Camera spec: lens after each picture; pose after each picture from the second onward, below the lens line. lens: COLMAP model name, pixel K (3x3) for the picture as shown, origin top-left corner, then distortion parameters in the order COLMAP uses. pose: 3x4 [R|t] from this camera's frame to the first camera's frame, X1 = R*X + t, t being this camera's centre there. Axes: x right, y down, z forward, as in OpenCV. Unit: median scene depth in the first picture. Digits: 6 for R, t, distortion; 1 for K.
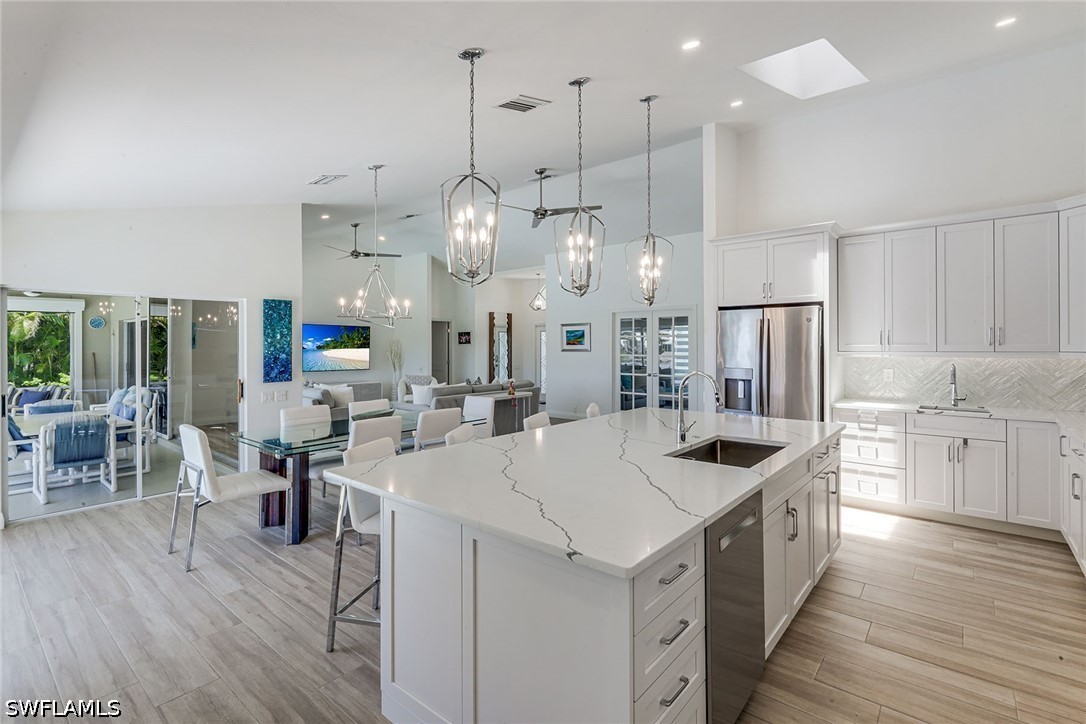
lens RADIAL K [[503.2, 0, 547.1], [0, 503.2, 344.5], [0, 0, 1]] dist [0.019344, -0.003012]
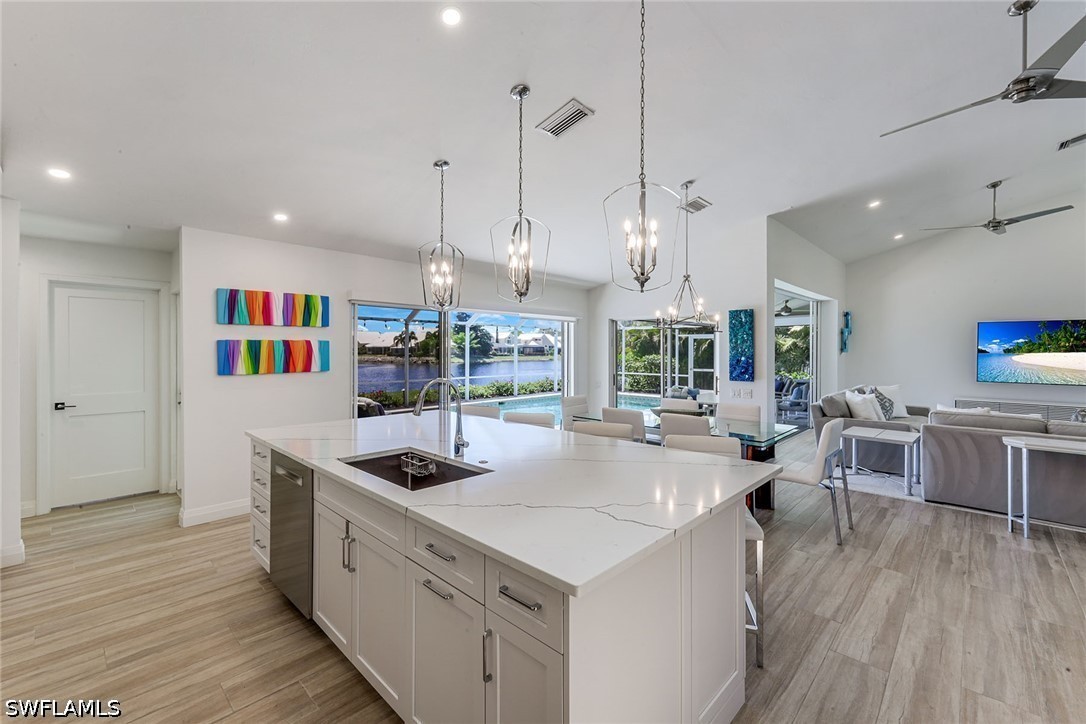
lens RADIAL K [[443.3, 0, 538.4], [0, 443.3, 367.1], [0, 0, 1]] dist [-0.001274, 0.000494]
pose [[-0.072710, 0.038639, -0.996604, 0.305420], [0.004846, 0.999251, 0.038388, 0.000374], [0.997341, -0.002038, -0.072842, 0.350542]]
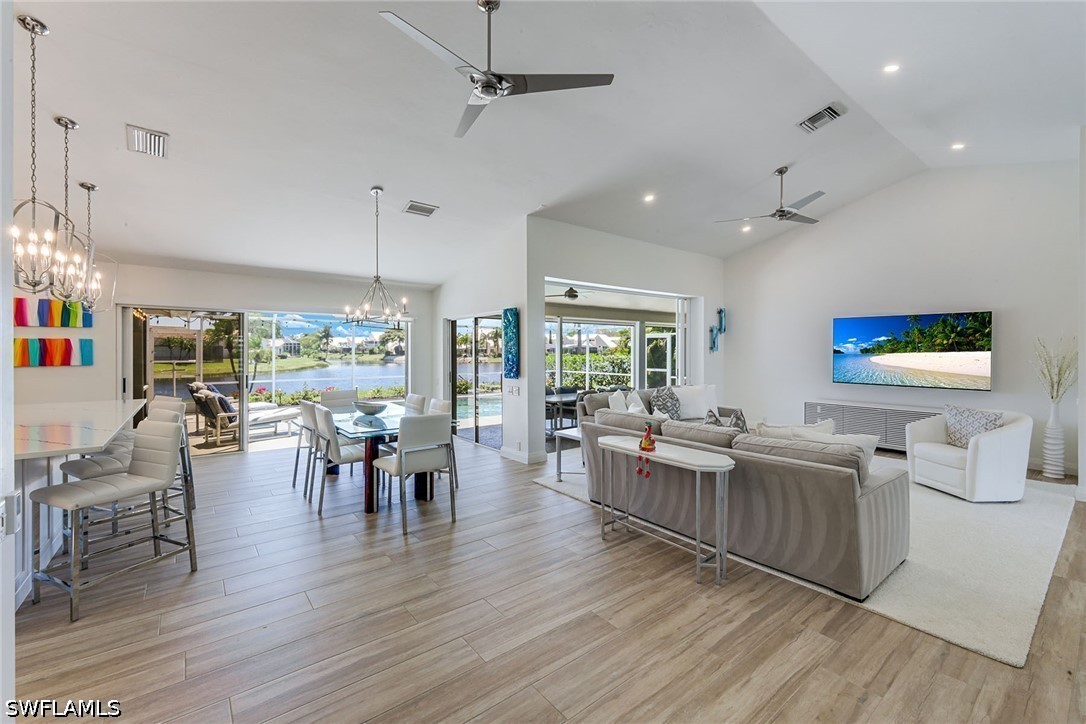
lens RADIAL K [[443.3, 0, 542.7], [0, 443.3, 359.8], [0, 0, 1]] dist [-0.001274, 0.000494]
pose [[-0.215966, 0.019454, -0.976207, 0.270925], [0.003255, 0.999810, 0.019204, 0.006093], [0.976395, 0.000970, -0.215988, 0.742749]]
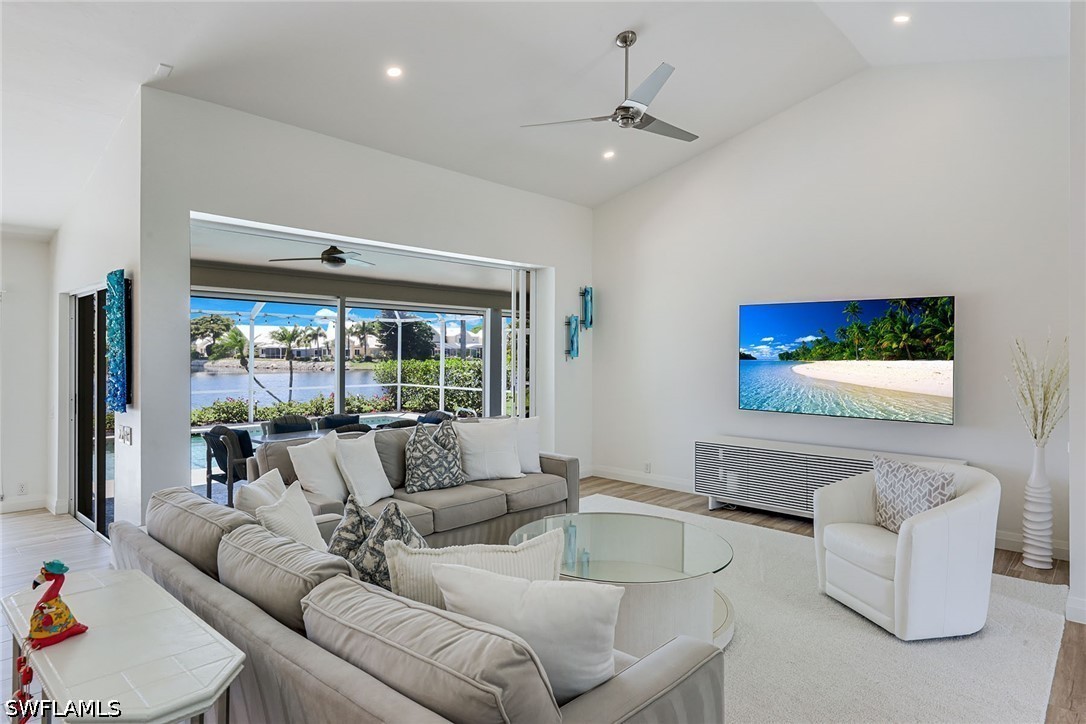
lens RADIAL K [[616.4, 0, 544.5], [0, 616.4, 361.9], [0, 0, 1]] dist [-0.009801, 0.001513]
pose [[-0.055210, 0.013875, -0.998378, 0.102414], [-0.001454, 0.999901, 0.013976, 0.003154], [0.998474, 0.002224, -0.055184, 0.879066]]
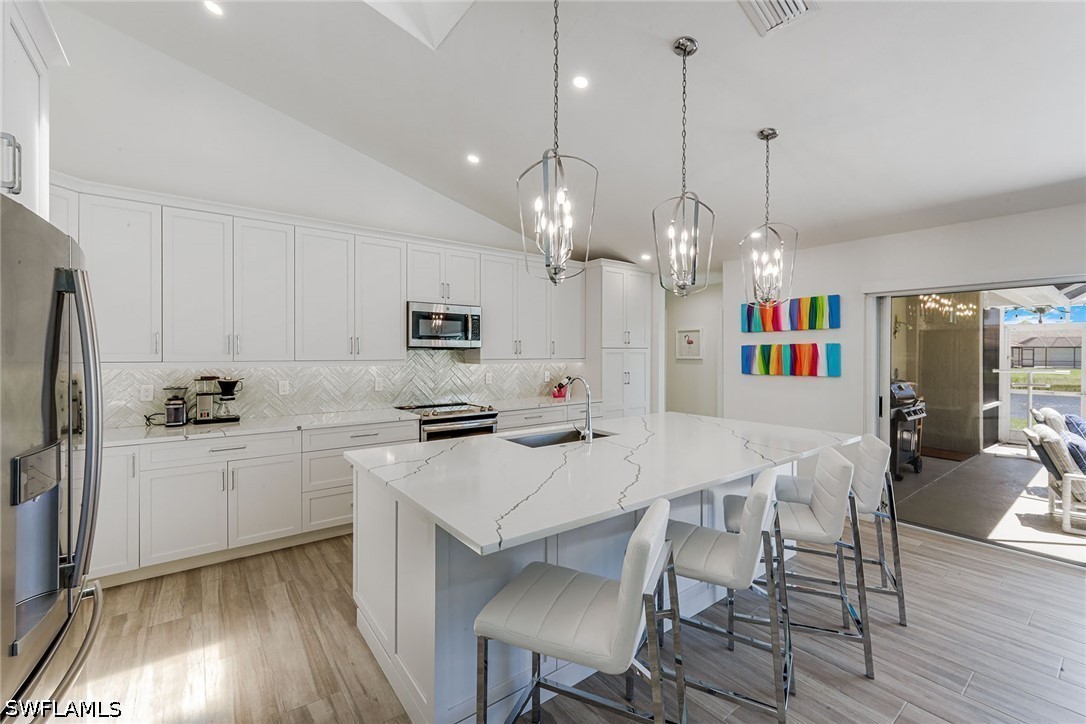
lens RADIAL K [[470.9, 0, 557.4], [0, 470.9, 354.0], [0, 0, 1]] dist [0.013555, -0.000124]
pose [[-0.976178, 0.004275, 0.216931, 0.029717], [0.002701, 0.999968, -0.007553, 0.002483], [-0.216956, -0.006787, -0.976158, 0.585836]]
